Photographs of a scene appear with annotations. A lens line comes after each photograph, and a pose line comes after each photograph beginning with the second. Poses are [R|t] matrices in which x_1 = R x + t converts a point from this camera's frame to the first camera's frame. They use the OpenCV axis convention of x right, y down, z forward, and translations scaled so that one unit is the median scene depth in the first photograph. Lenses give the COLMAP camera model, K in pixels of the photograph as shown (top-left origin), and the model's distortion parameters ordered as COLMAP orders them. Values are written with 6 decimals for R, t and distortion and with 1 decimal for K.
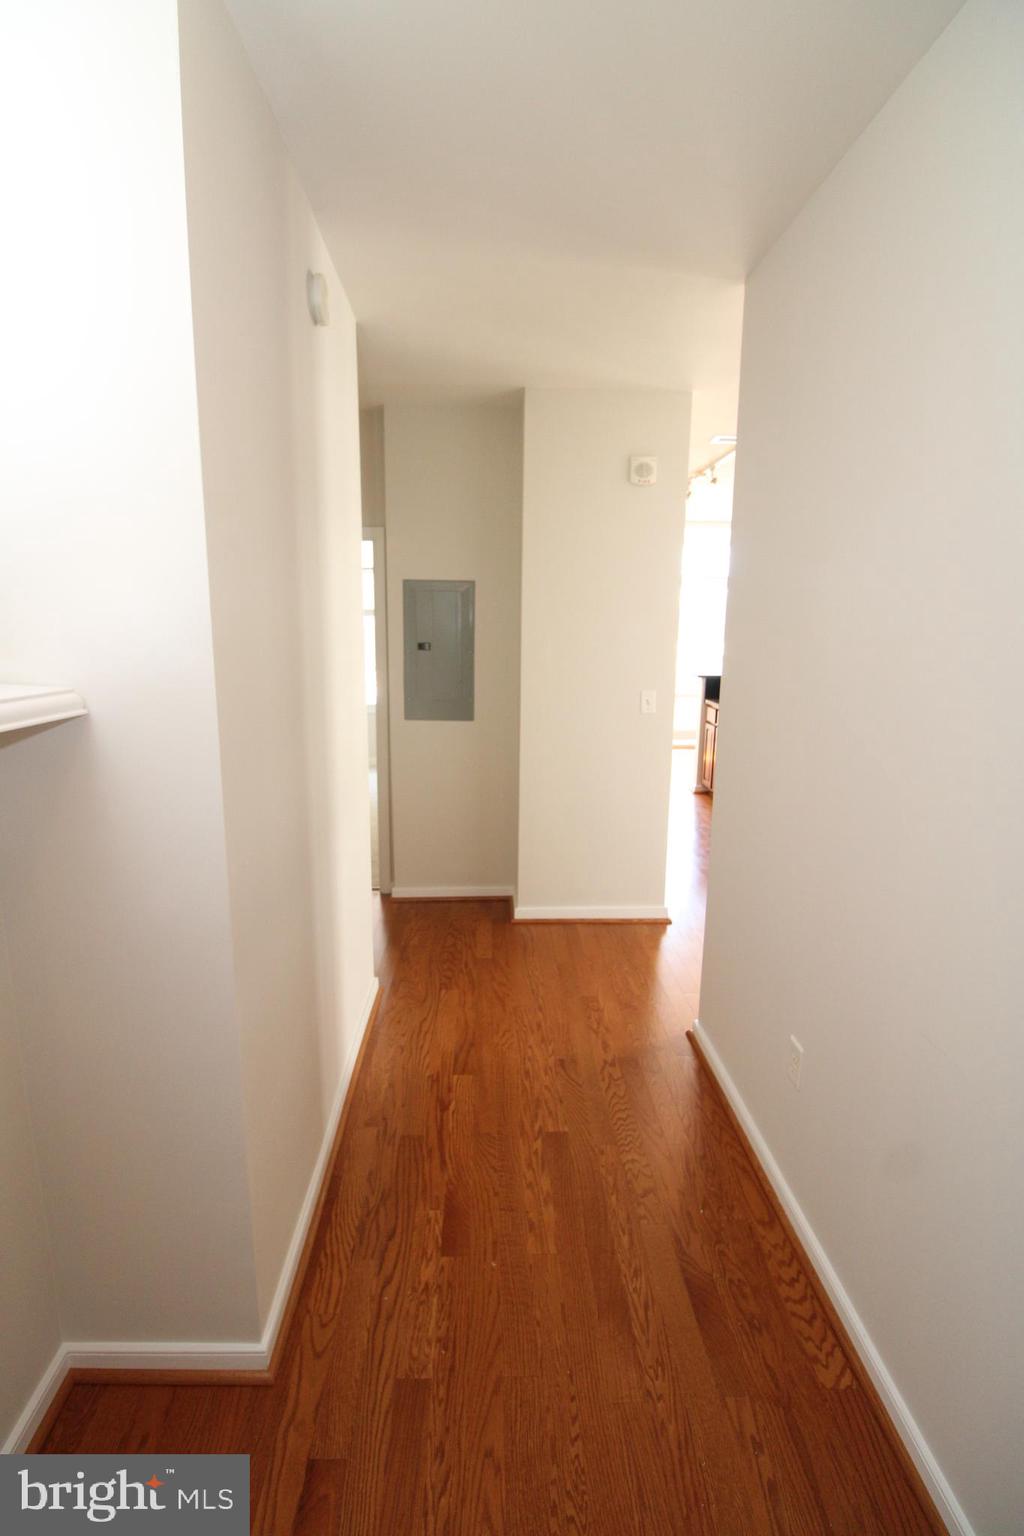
lens RADIAL K [[703.6, 0, 512.0], [0, 703.6, 768.0], [0, 0, 1]] dist [-0.001705, -0.011948]
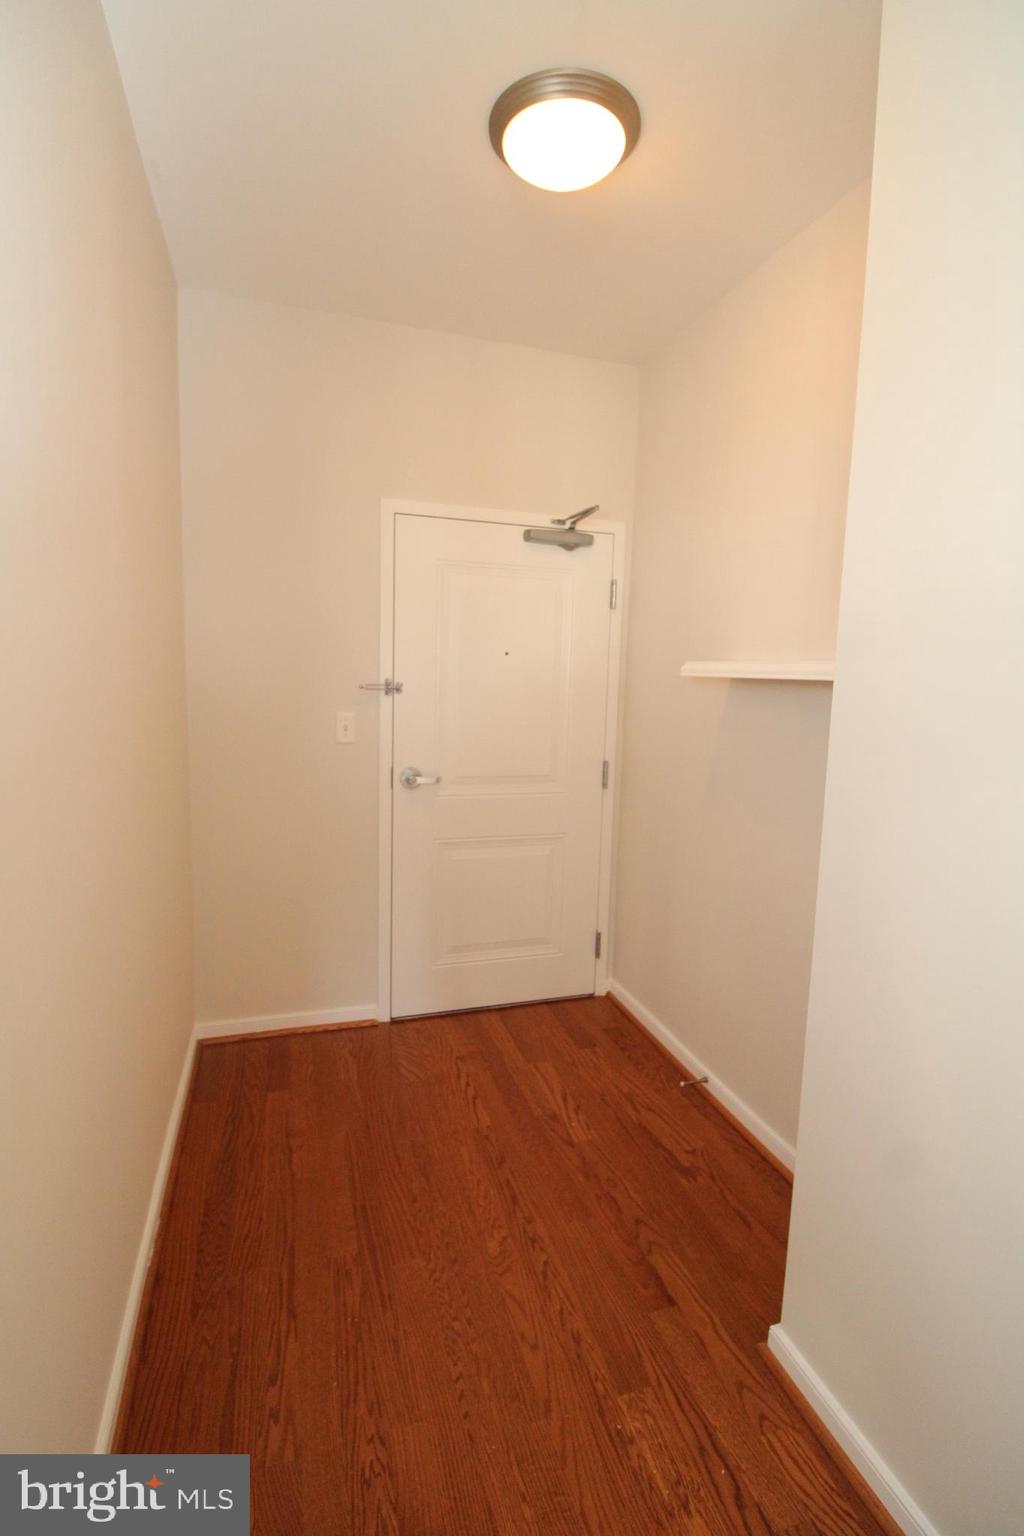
lens RADIAL K [[703.6, 0, 512.0], [0, 703.6, 768.0], [0, 0, 1]] dist [-0.001705, -0.011948]
pose [[-0.961477, -0.001057, -0.274882, 0.278940], [-0.090494, 0.945468, 0.312893, -0.201570], [0.259562, 0.325714, -0.909141, 1.549533]]
